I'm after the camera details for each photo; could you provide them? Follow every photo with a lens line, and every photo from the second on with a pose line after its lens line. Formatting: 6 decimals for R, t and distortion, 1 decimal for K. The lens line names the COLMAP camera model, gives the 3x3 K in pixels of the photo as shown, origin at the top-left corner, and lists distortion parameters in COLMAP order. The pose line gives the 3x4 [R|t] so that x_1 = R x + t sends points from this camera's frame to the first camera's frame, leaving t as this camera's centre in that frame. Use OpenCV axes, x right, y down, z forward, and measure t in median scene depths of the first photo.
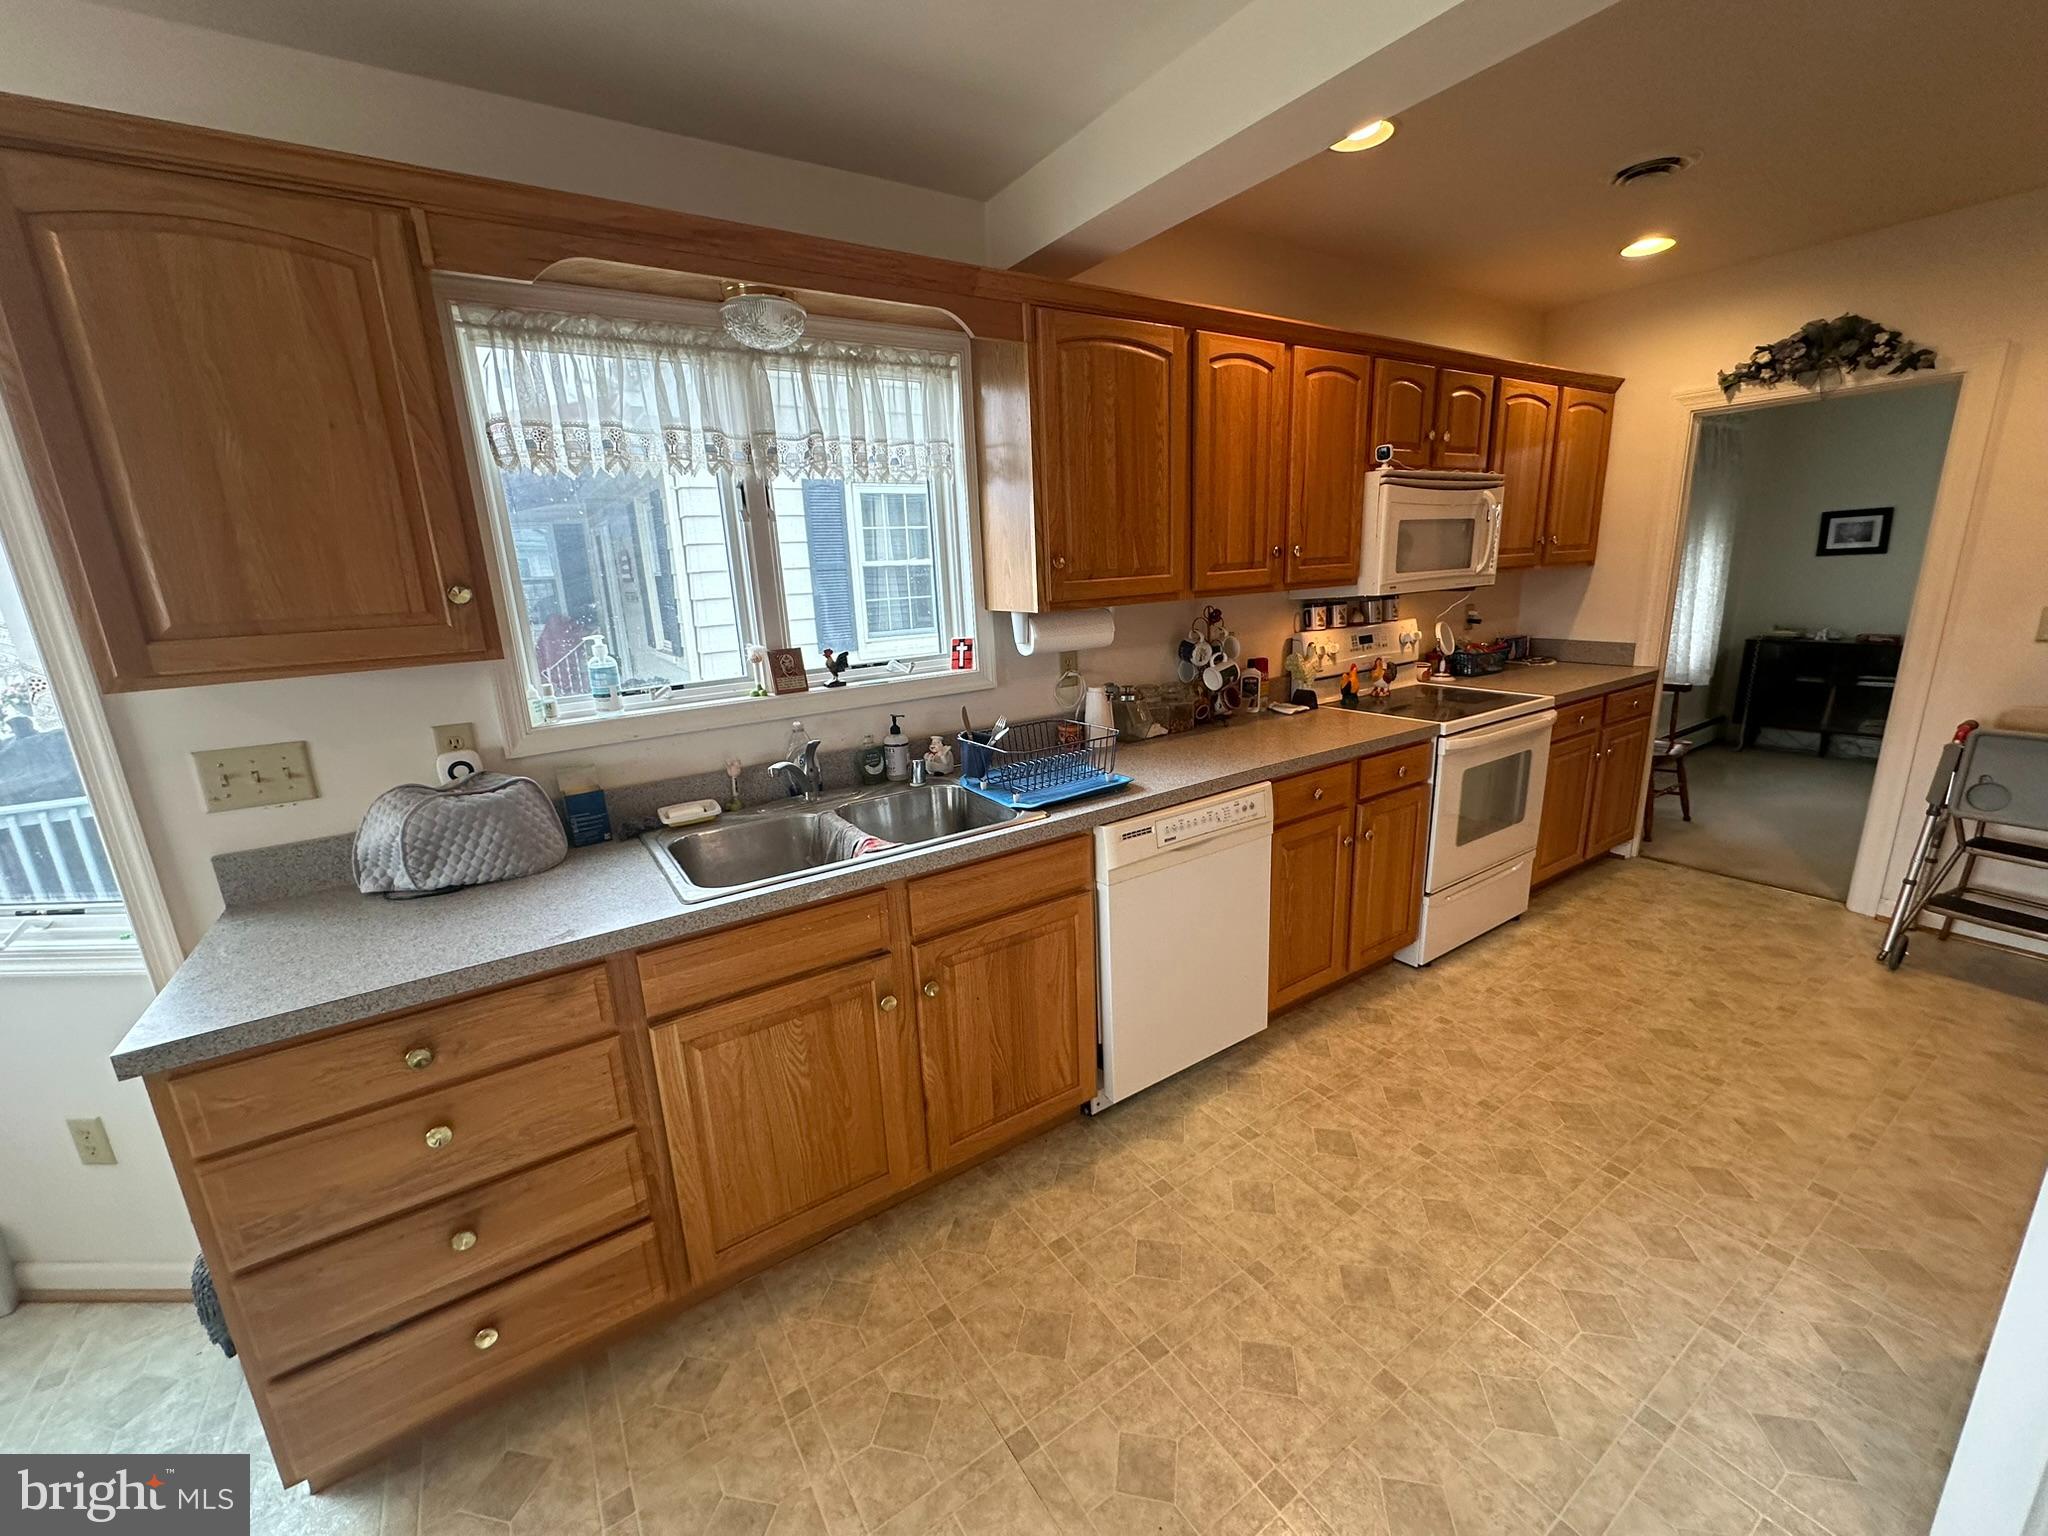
lens RADIAL K [[835.4, 0, 1035.0], [0, 835.4, 770.9], [0, 0, 1]] dist [-0.005613, 0.001857]
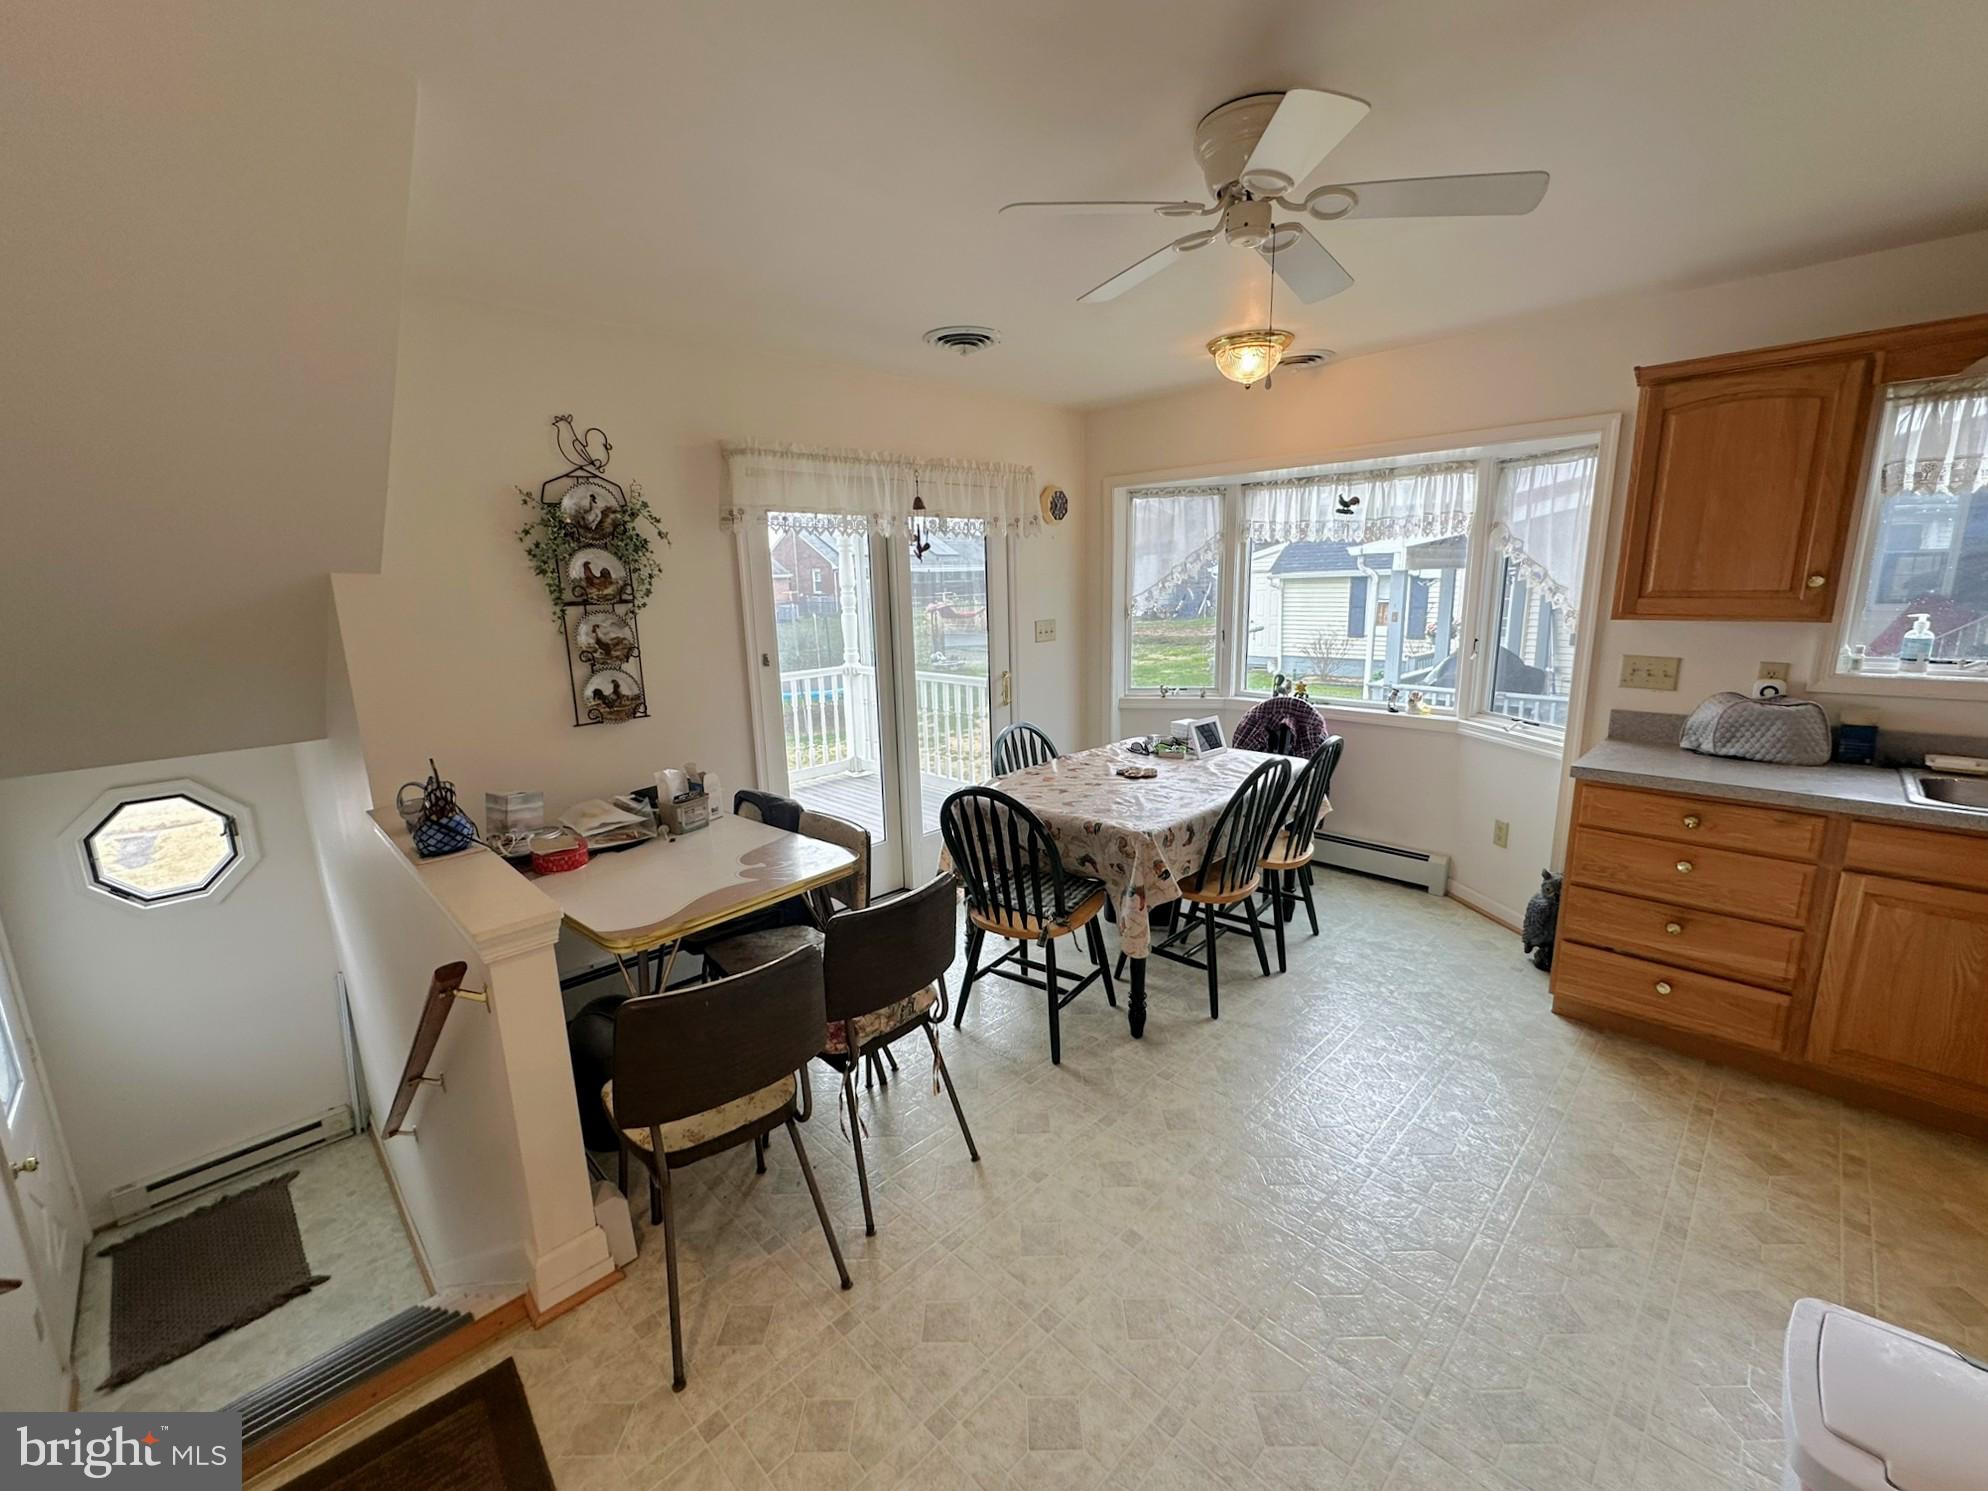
lens RADIAL K [[810.9, 0, 1003.6], [0, 810.9, 745.5], [0, 0, 1]] dist [-0.005613, 0.001857]
pose [[0.202731, 0.236144, -0.950335, 0.524283], [-0.224559, 0.955836, 0.189606, 0.142647], [0.953139, 0.174967, 0.246806, -0.786865]]
